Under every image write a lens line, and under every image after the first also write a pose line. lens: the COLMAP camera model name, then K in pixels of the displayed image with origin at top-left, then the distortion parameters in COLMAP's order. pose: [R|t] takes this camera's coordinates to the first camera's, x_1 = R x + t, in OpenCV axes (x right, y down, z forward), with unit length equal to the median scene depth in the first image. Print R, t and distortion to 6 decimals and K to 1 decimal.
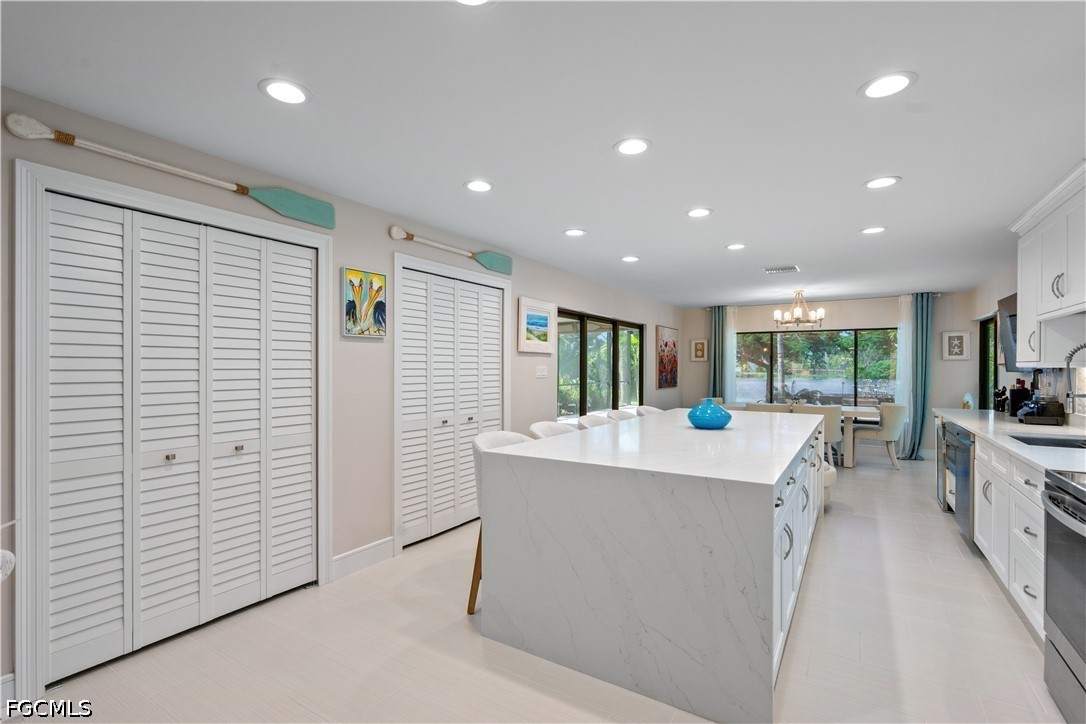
lens RADIAL K [[496.6, 0, 546.7], [0, 496.6, 367.9], [0, 0, 1]] dist [-0.005381, 0.003439]
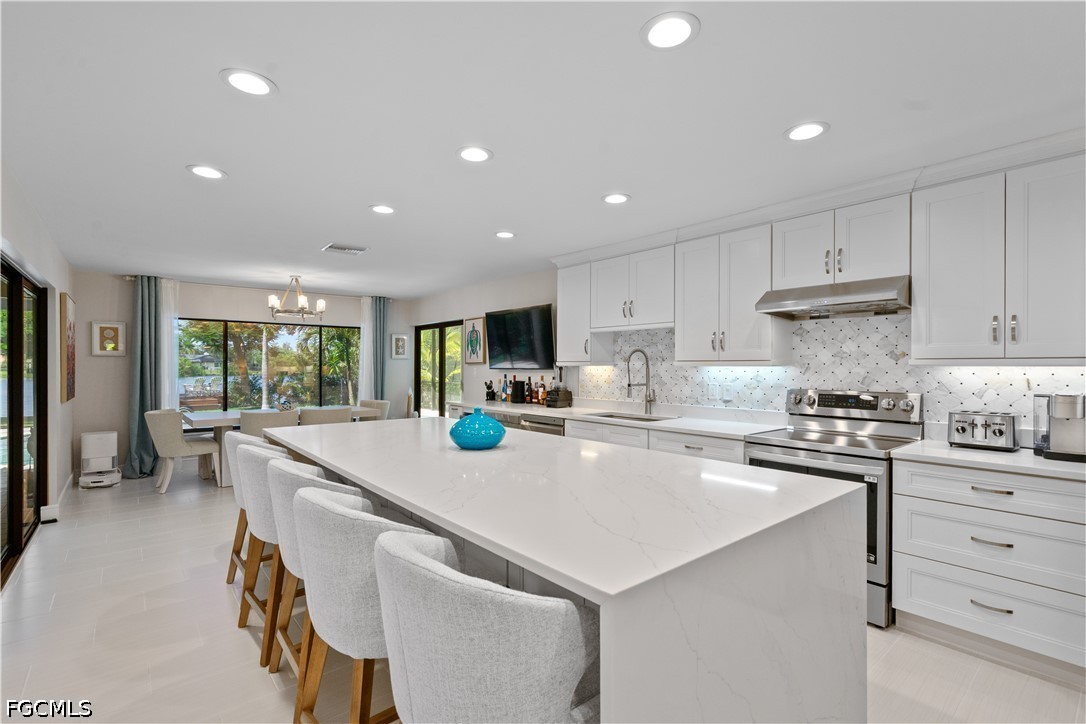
lens RADIAL K [[496.6, 0, 546.1], [0, 496.6, 368.1], [0, 0, 1]] dist [-0.005381, 0.003439]
pose [[0.309107, -0.005944, 0.951009, -0.170404], [0.000444, 0.999981, 0.006106, -0.001396], [-0.951027, -0.001465, 0.309104, 0.324567]]
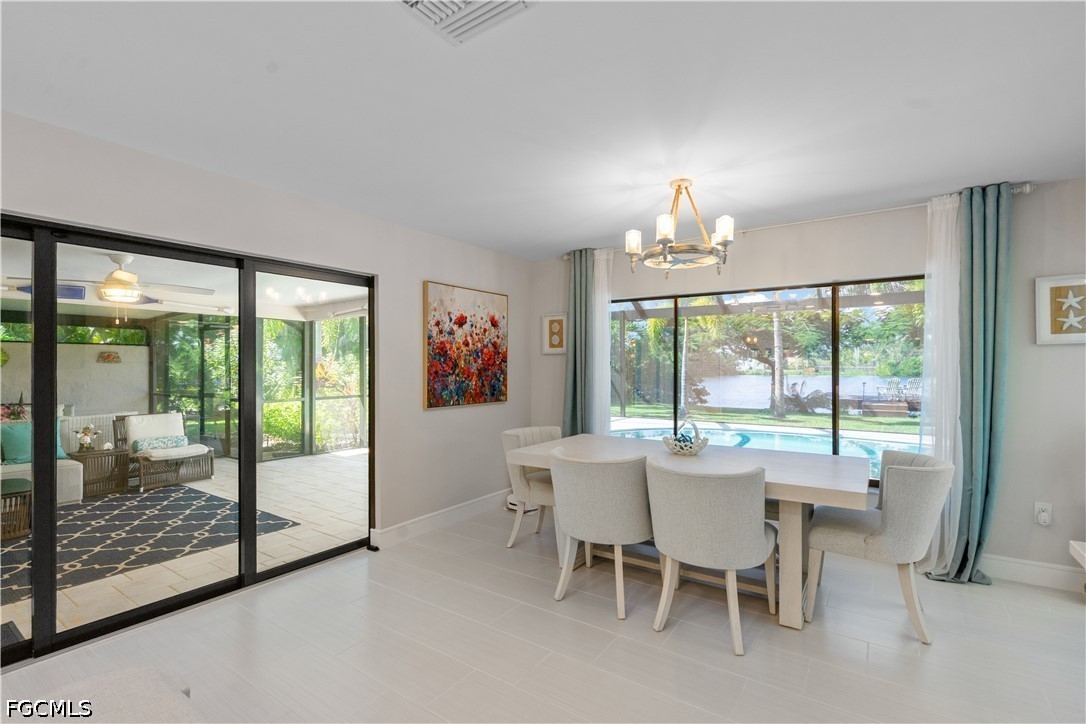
lens RADIAL K [[496.6, 0, 546.9], [0, 496.6, 365.2], [0, 0, 1]] dist [-0.005381, 0.003439]
pose [[0.998937, -0.005128, -0.045819, 0.413263], [0.005024, 0.999985, -0.002383, 0.000509], [0.045831, 0.002151, 0.998947, 0.574394]]
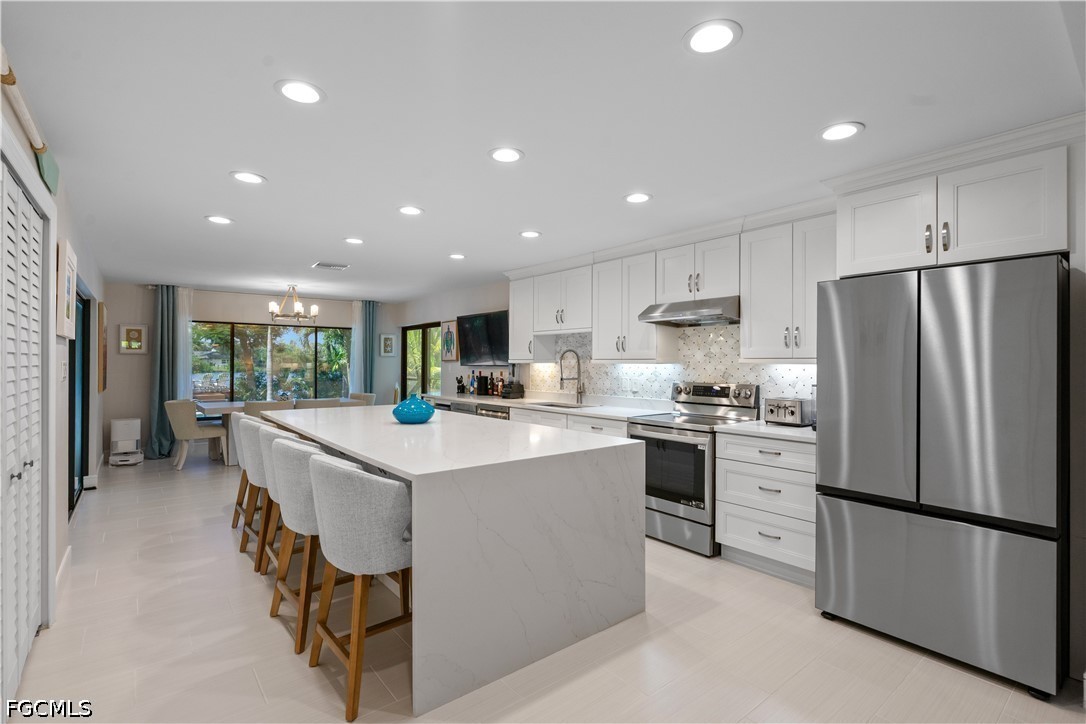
lens RADIAL K [[496.6, 0, 544.8], [0, 496.6, 364.0], [0, 0, 1]] dist [-0.005381, 0.003439]
pose [[0.322374, -0.002978, 0.946608, -0.267020], [-0.001718, 0.999992, 0.003731, -0.001945], [-0.946611, -0.002829, 0.322366, 0.202145]]
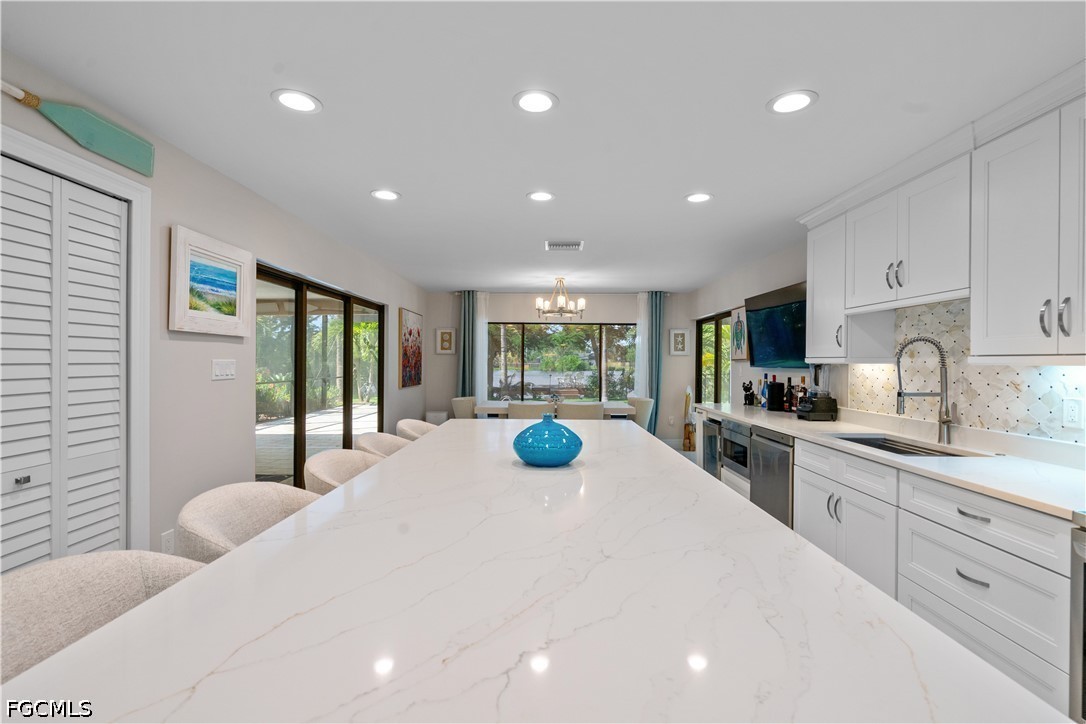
lens RADIAL K [[496.6, 0, 545.1], [0, 496.6, 363.2], [0, 0, 1]] dist [-0.005381, 0.003439]
pose [[0.849580, 0.001570, 0.527457, 0.002180], [-0.003834, 0.999988, 0.003198, -0.001105], [-0.527445, -0.004739, 0.849576, 0.234552]]
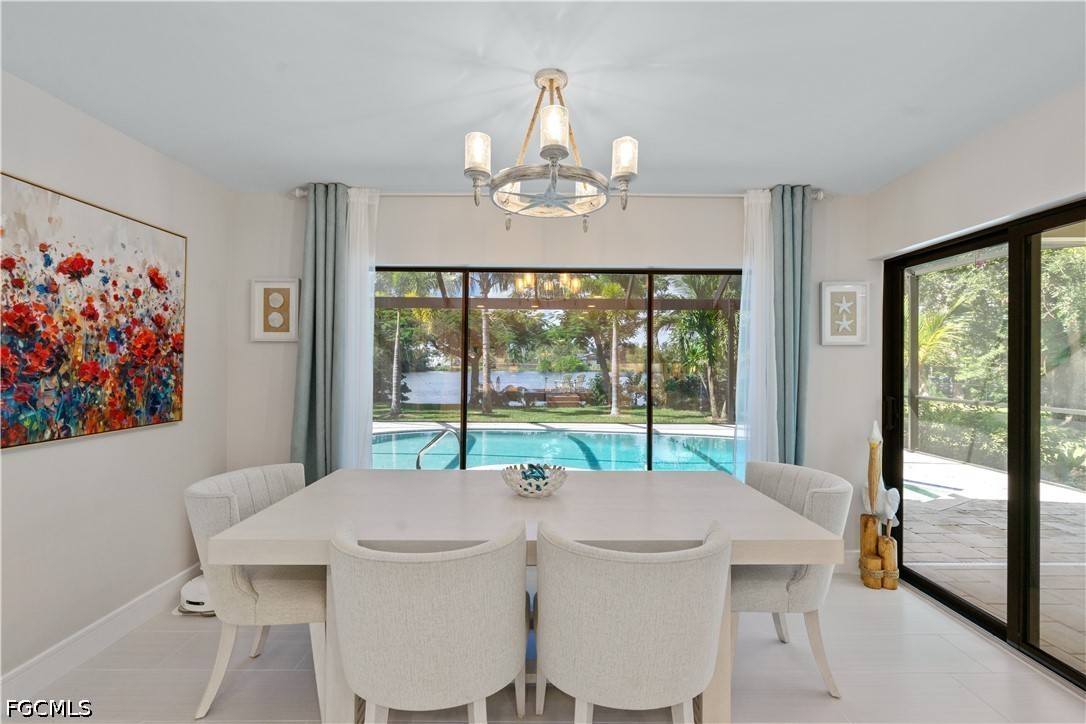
lens RADIAL K [[496.6, 0, 542.5], [0, 496.6, 359.7], [0, 0, 1]] dist [-0.005381, 0.003439]
pose [[0.850360, 0.006878, 0.526157, 0.363195], [-0.004770, 0.999974, -0.005363, 0.000437], [-0.526180, 0.002050, 0.850371, 0.772100]]
